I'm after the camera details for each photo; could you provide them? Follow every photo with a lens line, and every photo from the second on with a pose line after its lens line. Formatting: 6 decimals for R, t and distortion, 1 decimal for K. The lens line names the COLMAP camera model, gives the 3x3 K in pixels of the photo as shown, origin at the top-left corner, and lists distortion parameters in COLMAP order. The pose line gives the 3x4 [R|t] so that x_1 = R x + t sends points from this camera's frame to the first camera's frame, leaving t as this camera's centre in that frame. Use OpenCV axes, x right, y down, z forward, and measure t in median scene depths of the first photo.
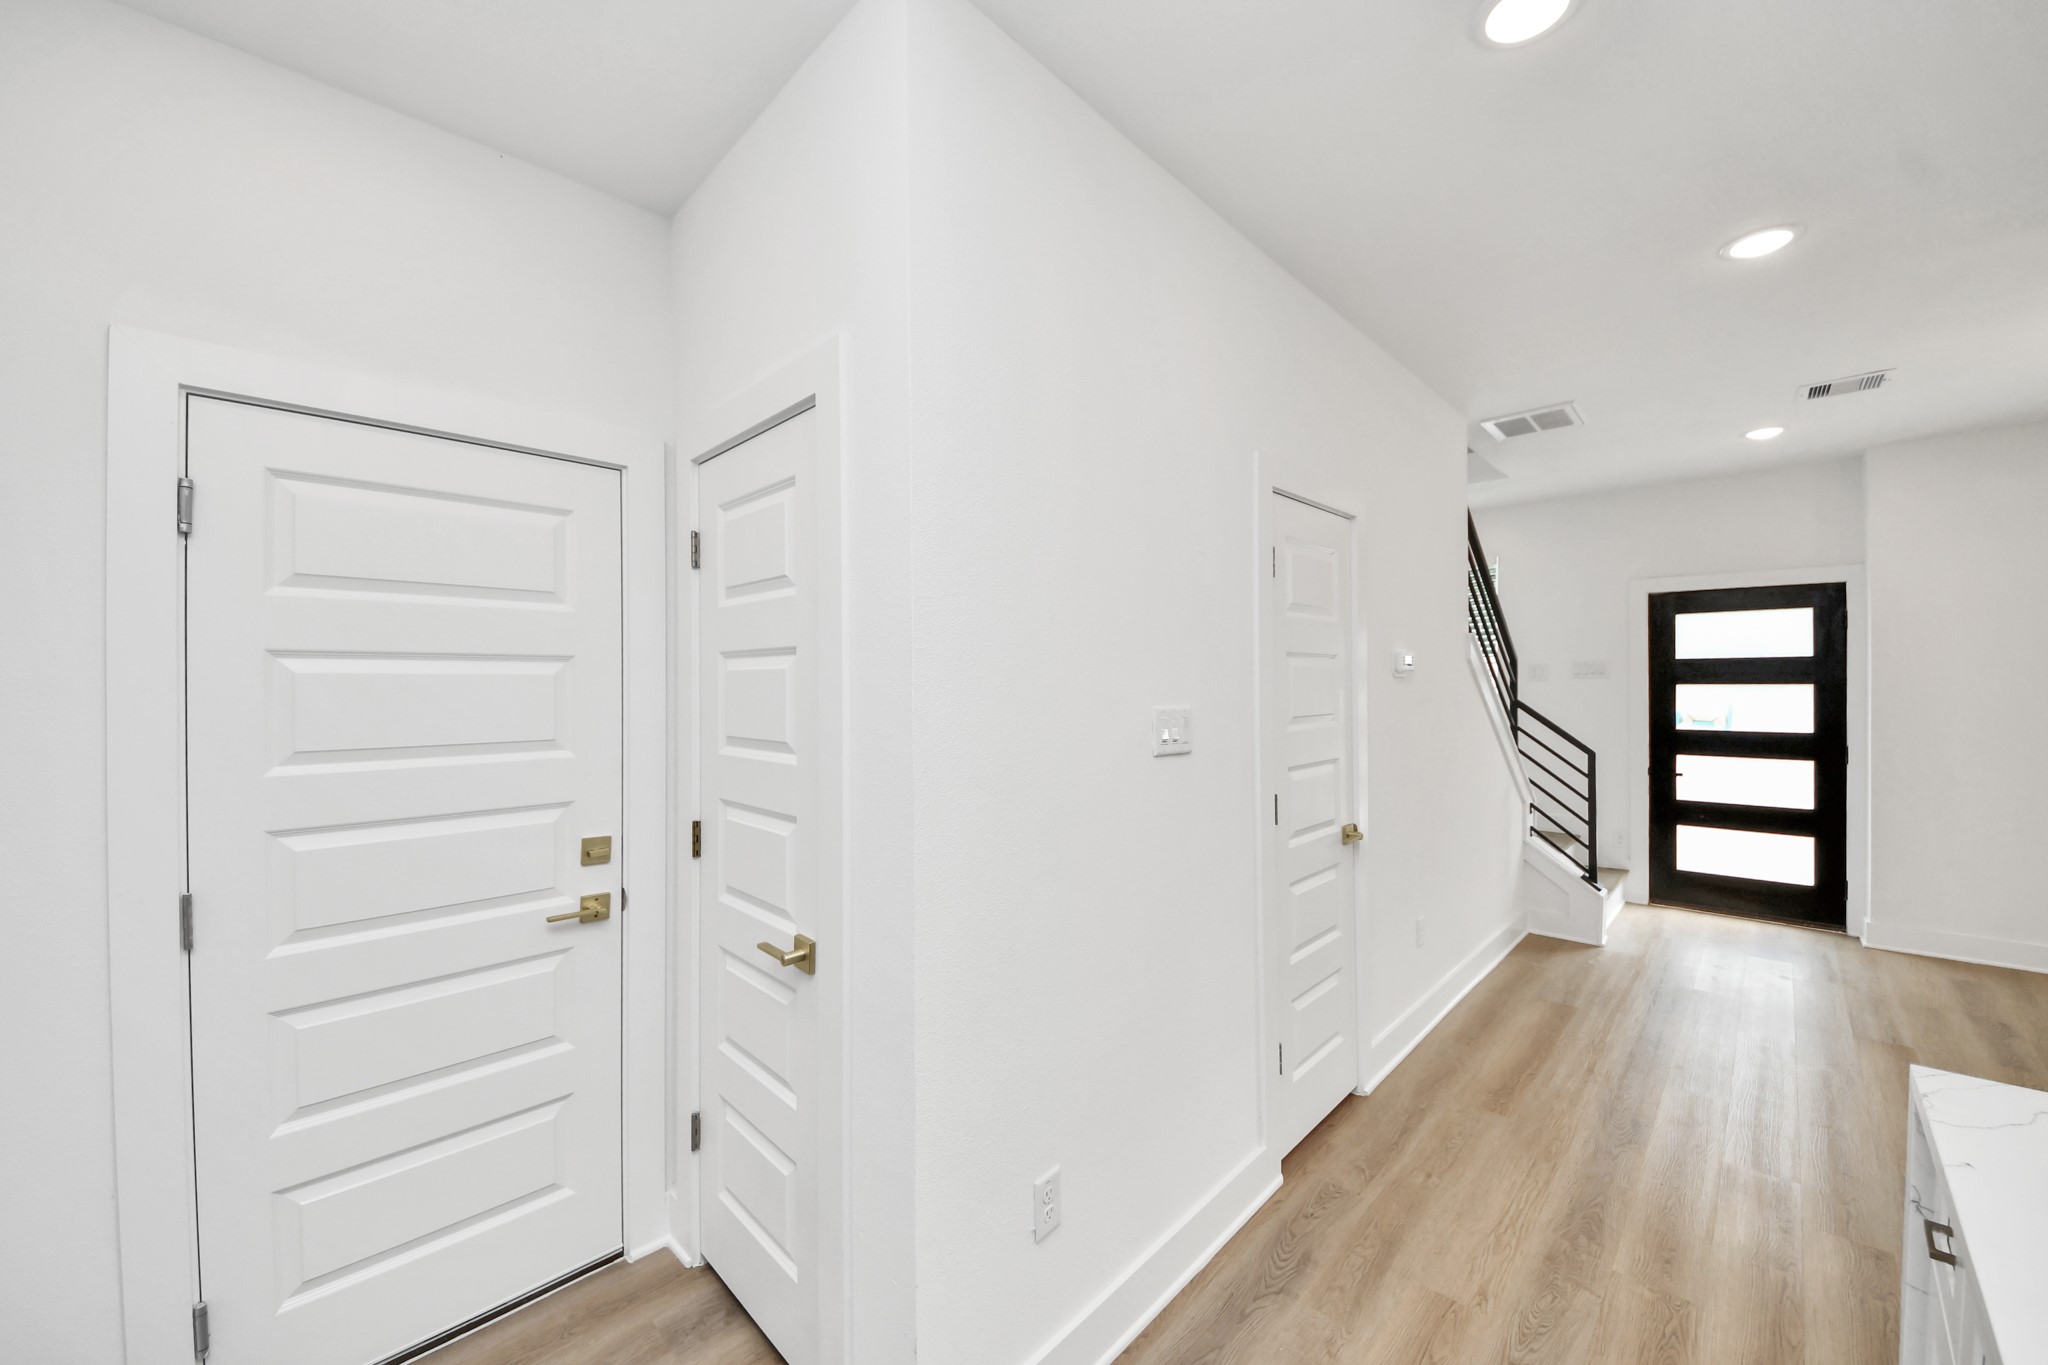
lens RADIAL K [[752.2, 0, 1025.6], [0, 752.2, 669.7], [0, 0, 1]] dist [0.000478, -0.005826]
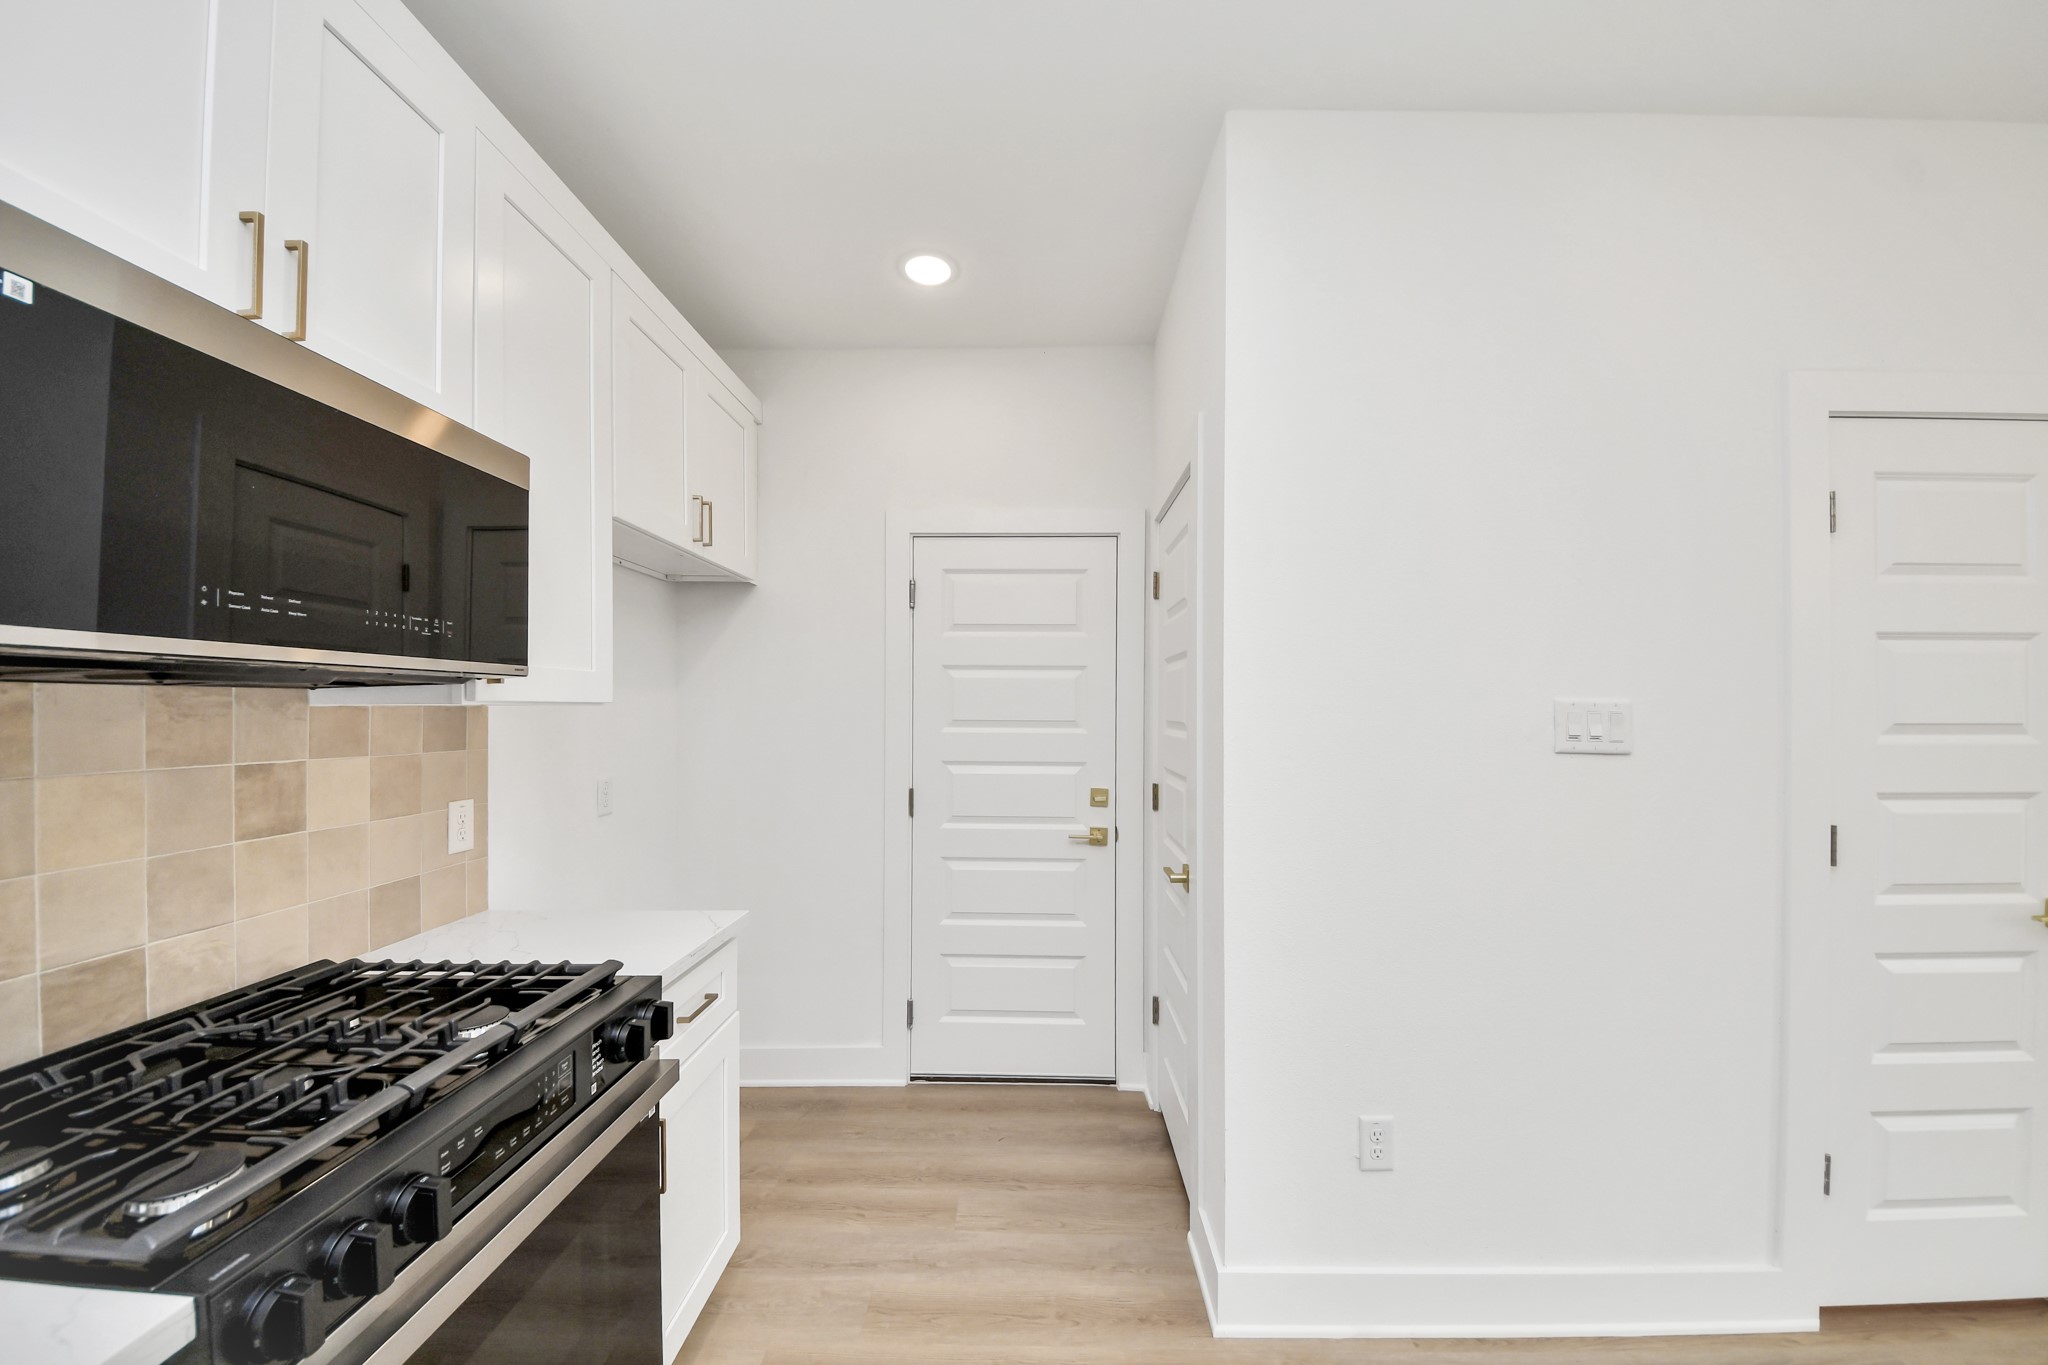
lens RADIAL K [[752.2, 0, 1002.1], [0, 752.2, 688.9], [0, 0, 1]] dist [0.000478, -0.005826]
pose [[0.662319, -0.011825, -0.749129, 0.371301], [0.002778, 0.999907, -0.013327, 0.043243], [0.749217, 0.006746, 0.662290, -0.107221]]
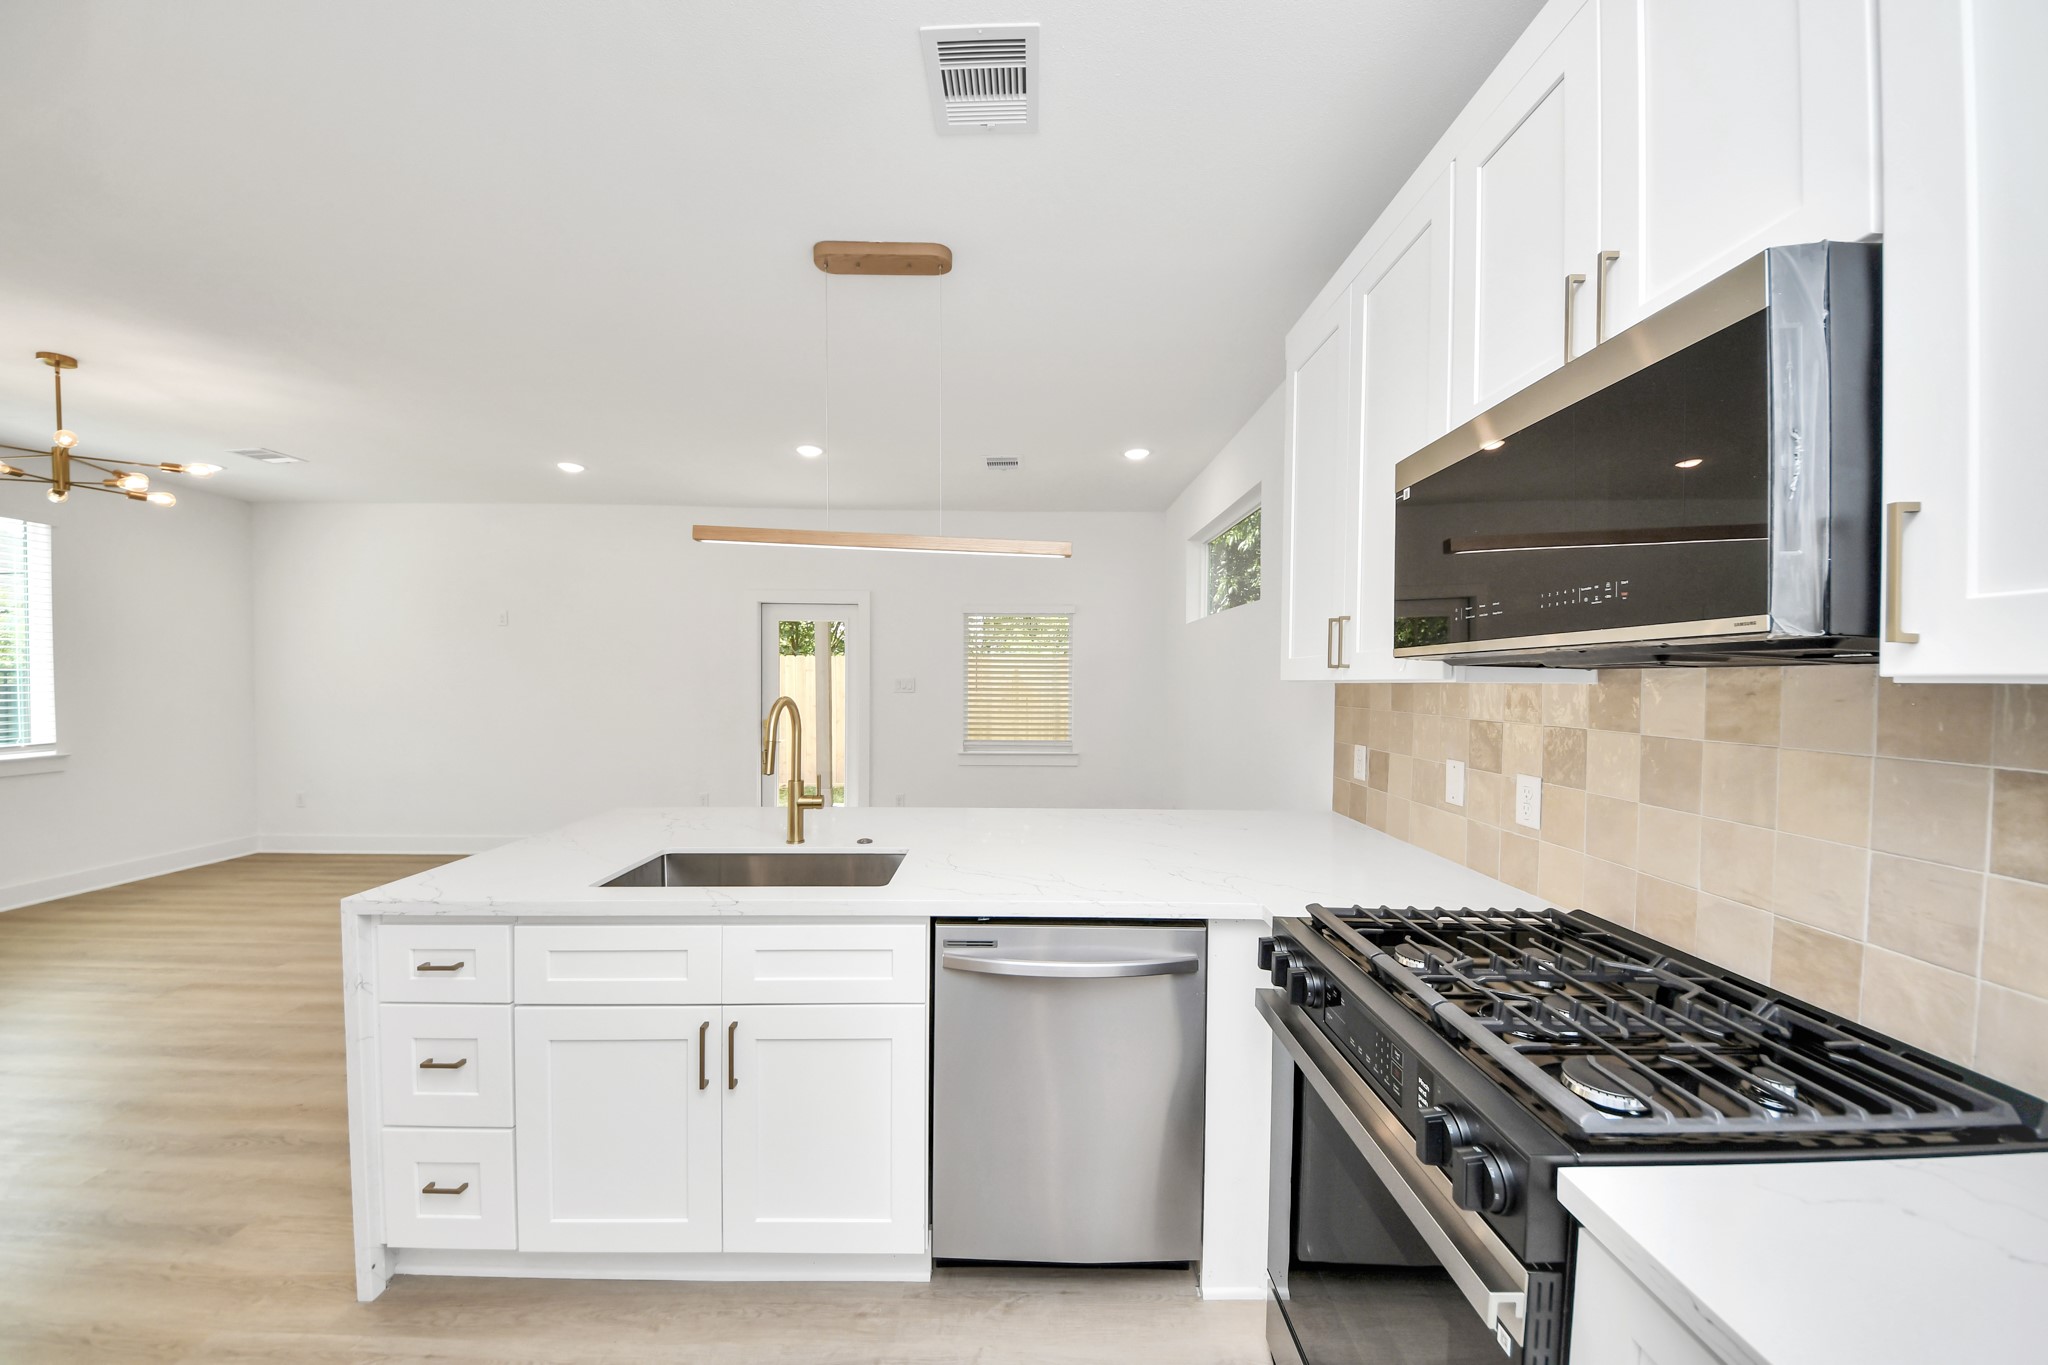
lens RADIAL K [[752.2, 0, 1010.1], [0, 752.2, 682.9], [0, 0, 1]] dist [0.000478, -0.005826]
pose [[-0.685102, 0.000426, 0.728447, -0.457335], [-0.007556, 0.999942, -0.007691, 0.053471], [-0.728408, -0.010773, -0.685059, 0.585350]]
